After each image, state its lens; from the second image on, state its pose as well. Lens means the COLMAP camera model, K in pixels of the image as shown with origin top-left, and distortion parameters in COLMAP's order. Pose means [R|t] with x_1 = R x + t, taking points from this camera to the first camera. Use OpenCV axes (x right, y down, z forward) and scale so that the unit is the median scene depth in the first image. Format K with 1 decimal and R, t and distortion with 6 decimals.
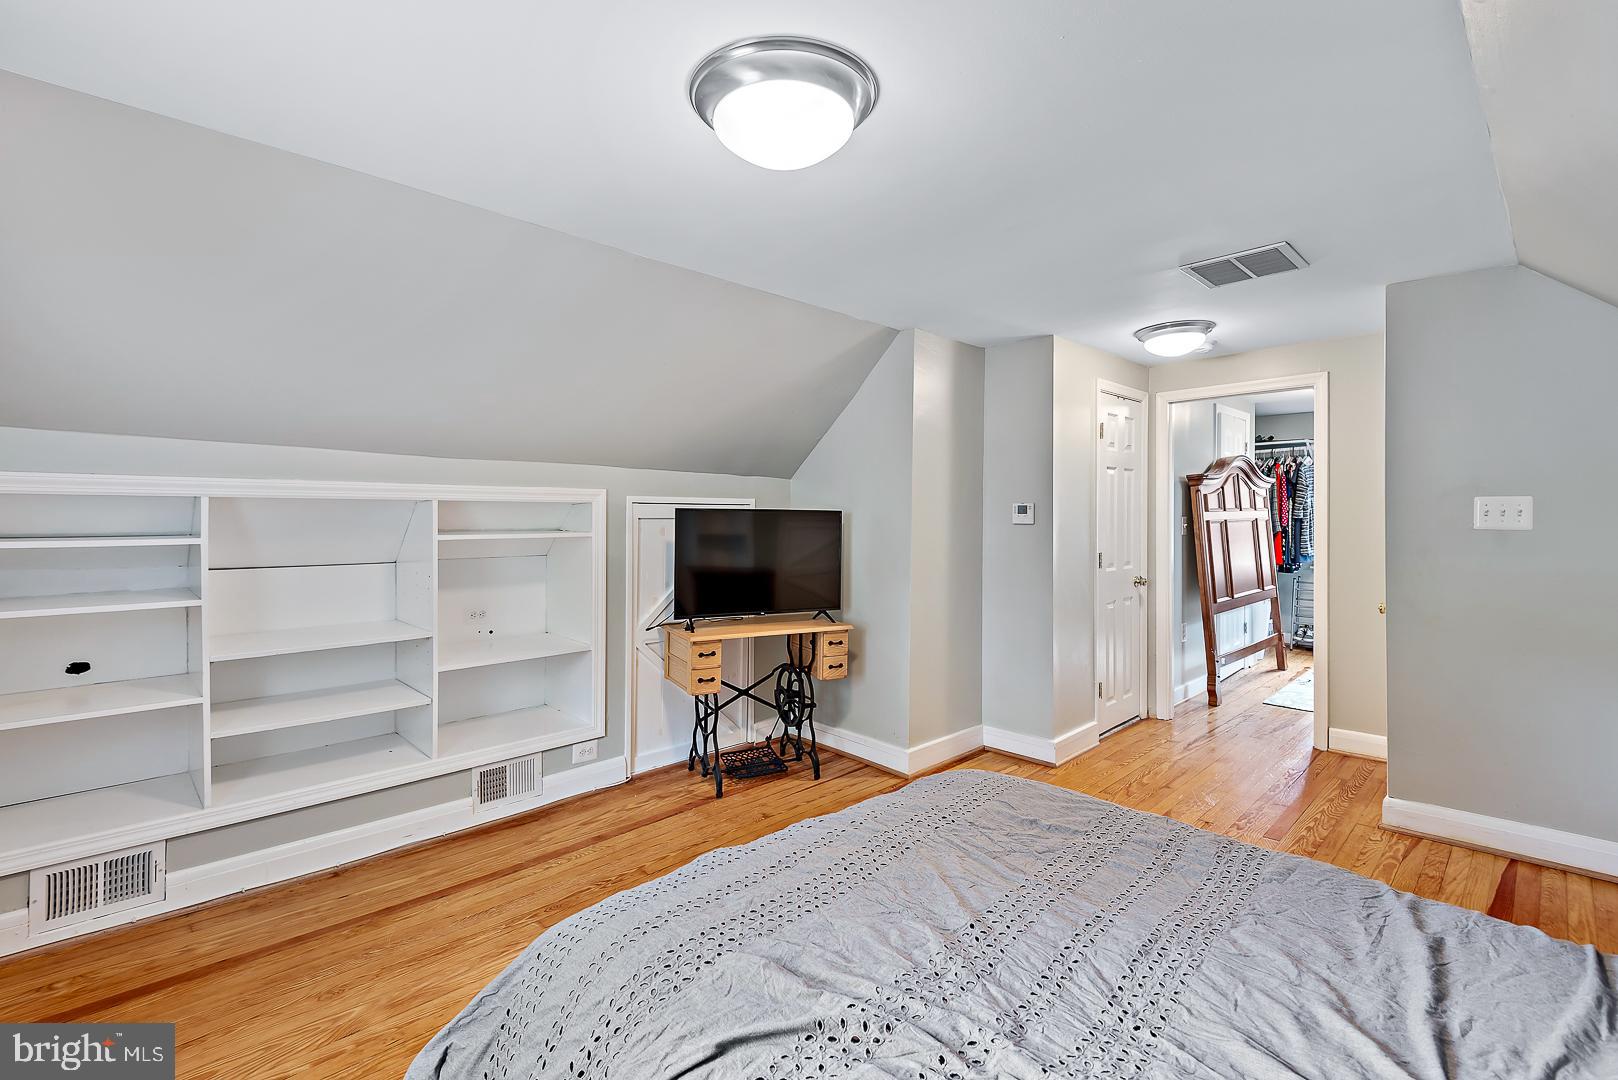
lens RADIAL K [[729.6, 0, 807.8], [0, 729.6, 507.5], [0, 0, 1]] dist [0.015568, -0.005497]
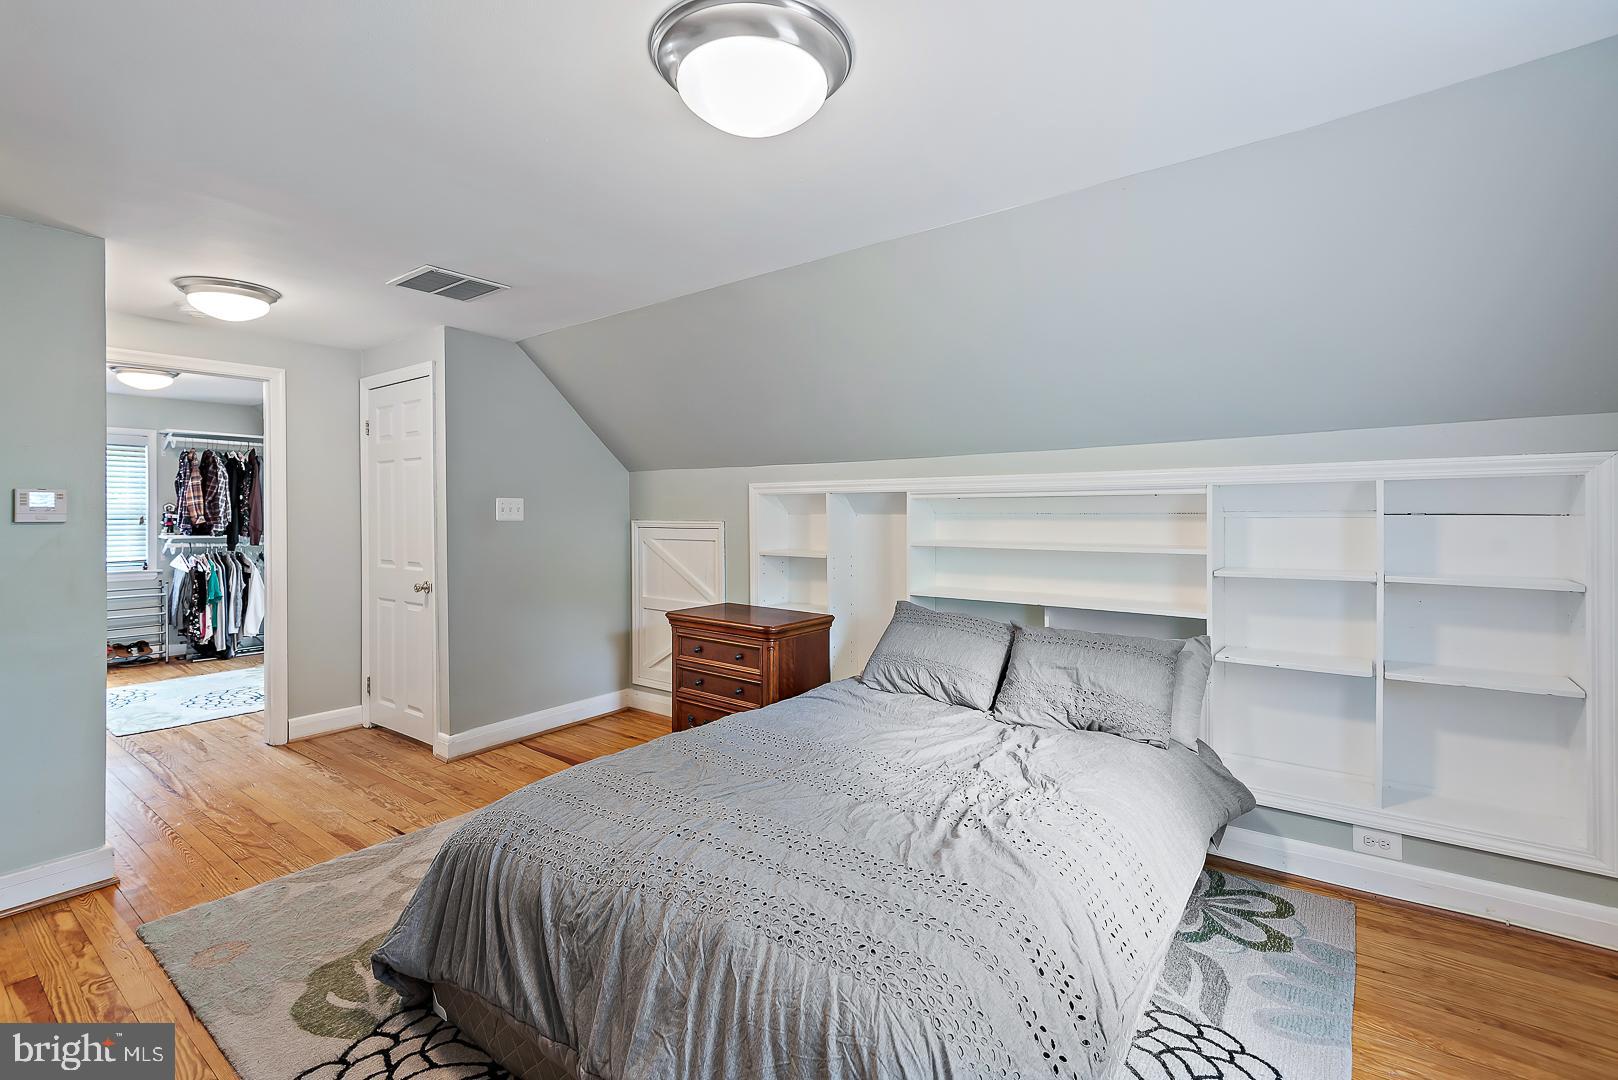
lens RADIAL K [[717.2, 0, 840.6], [0, 717.2, 520.8], [0, 0, 1]] dist [-0.021206, -0.000251]
pose [[-0.180597, -0.015576, 0.983434, -0.548029], [-0.011921, 0.999836, 0.013647, 0.002403], [-0.983485, -0.009259, -0.180753, 0.601883]]
